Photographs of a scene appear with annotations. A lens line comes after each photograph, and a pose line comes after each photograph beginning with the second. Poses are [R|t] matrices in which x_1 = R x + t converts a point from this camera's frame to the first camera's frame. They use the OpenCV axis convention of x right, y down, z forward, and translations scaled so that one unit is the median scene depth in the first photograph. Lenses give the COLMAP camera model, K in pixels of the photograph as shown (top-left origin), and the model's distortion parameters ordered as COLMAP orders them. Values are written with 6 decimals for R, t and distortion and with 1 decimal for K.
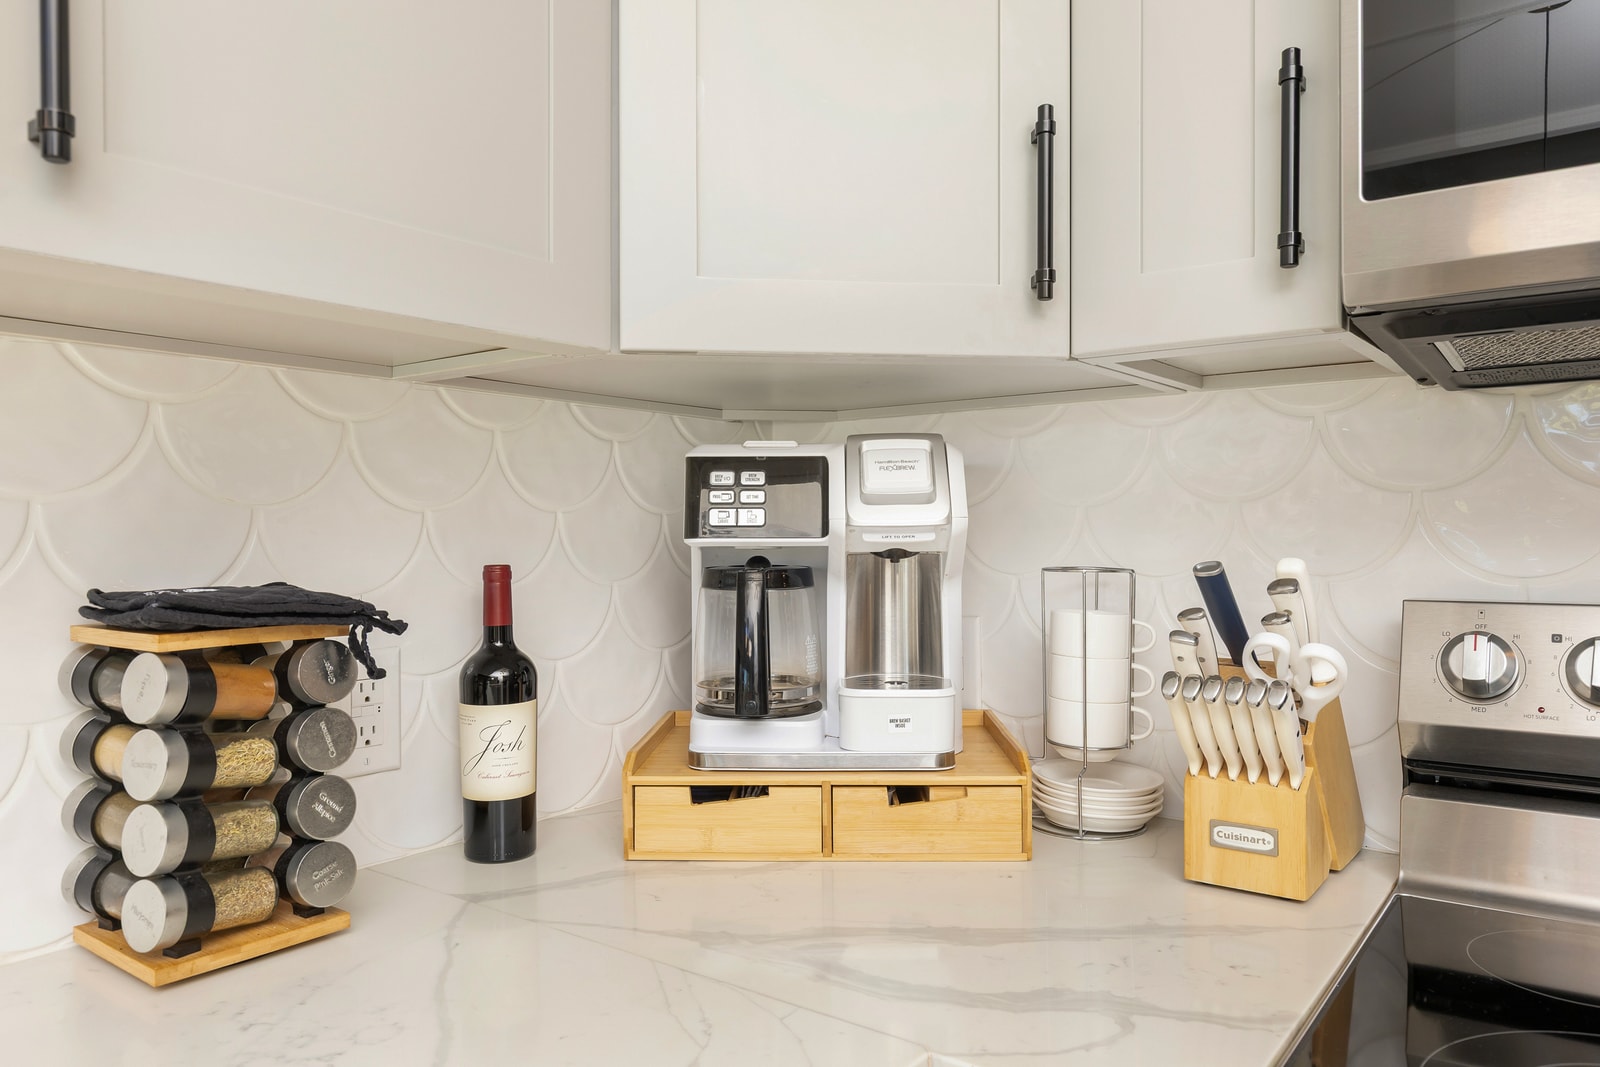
lens RADIAL K [[1106.6, 0, 800.0], [0, 1106.6, 533.5], [0, 0, 1]] dist [0.000106, -0.000206]
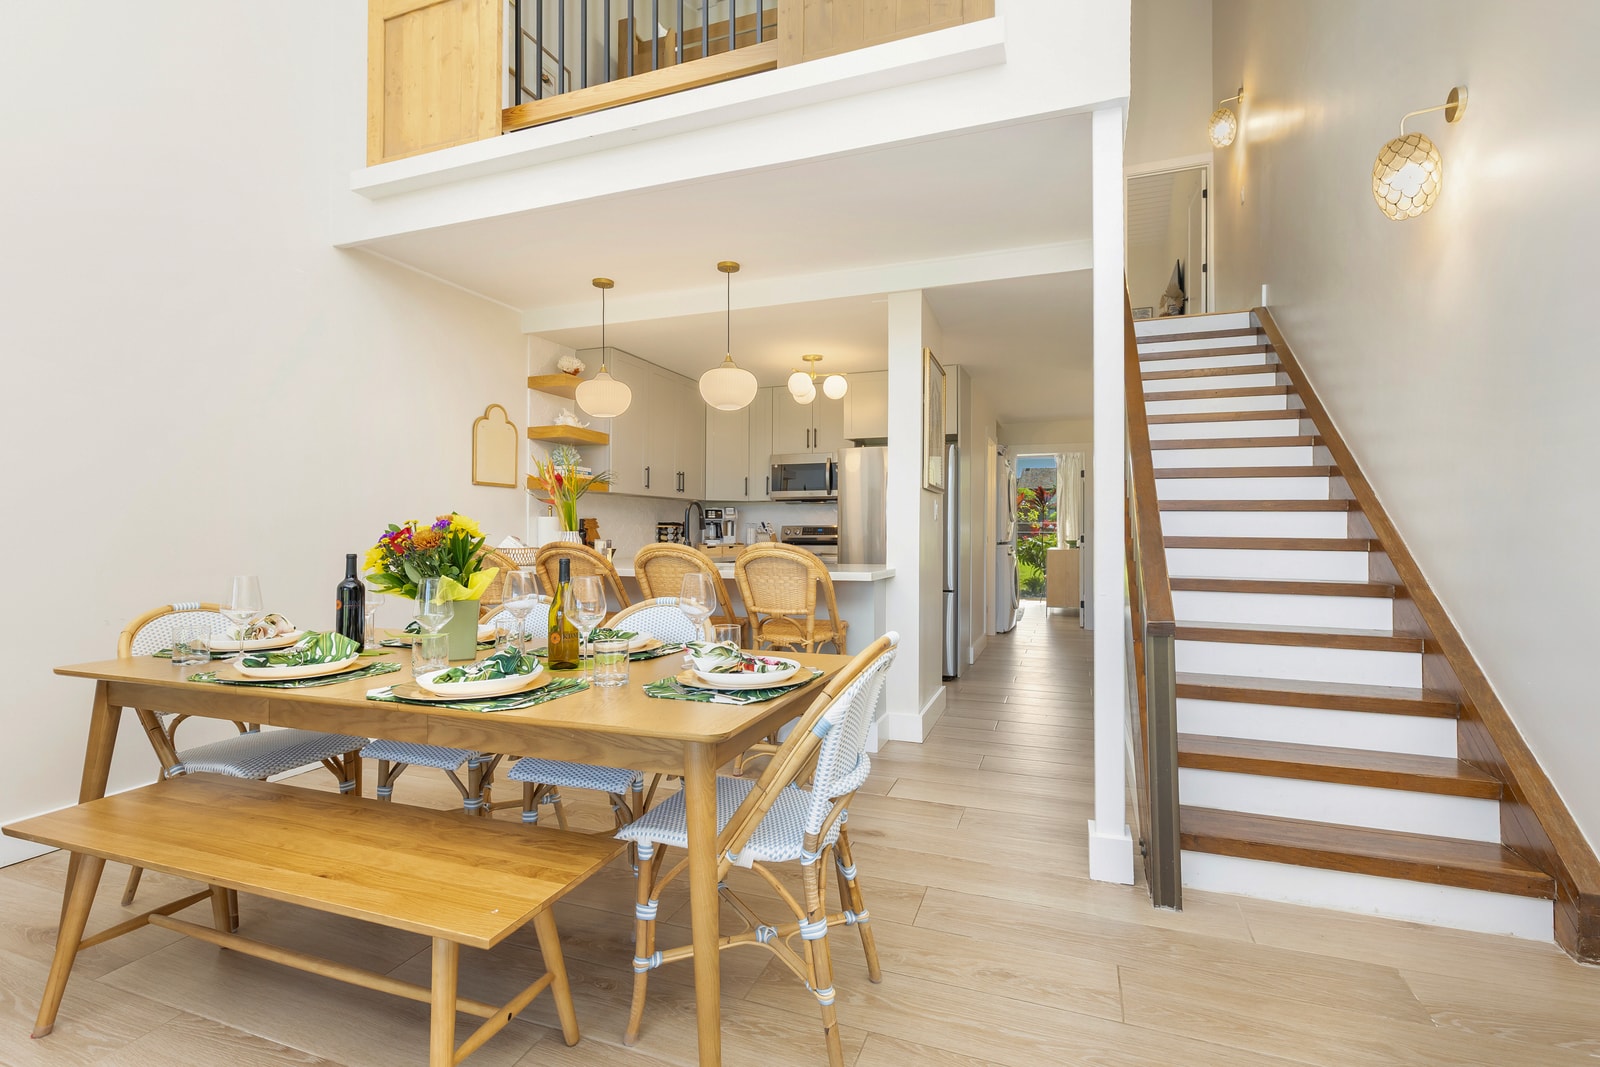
lens RADIAL K [[717.6, 0, 800.0], [0, 717.6, 533.5], [0, 0, 1]] dist [0.000088, -0.000192]
pose [[0.954574, 0.007845, 0.297869, -1.137065], [-0.008115, 0.999967, -0.000328, 0.120661], [-0.297862, -0.002104, 0.954607, -4.902380]]
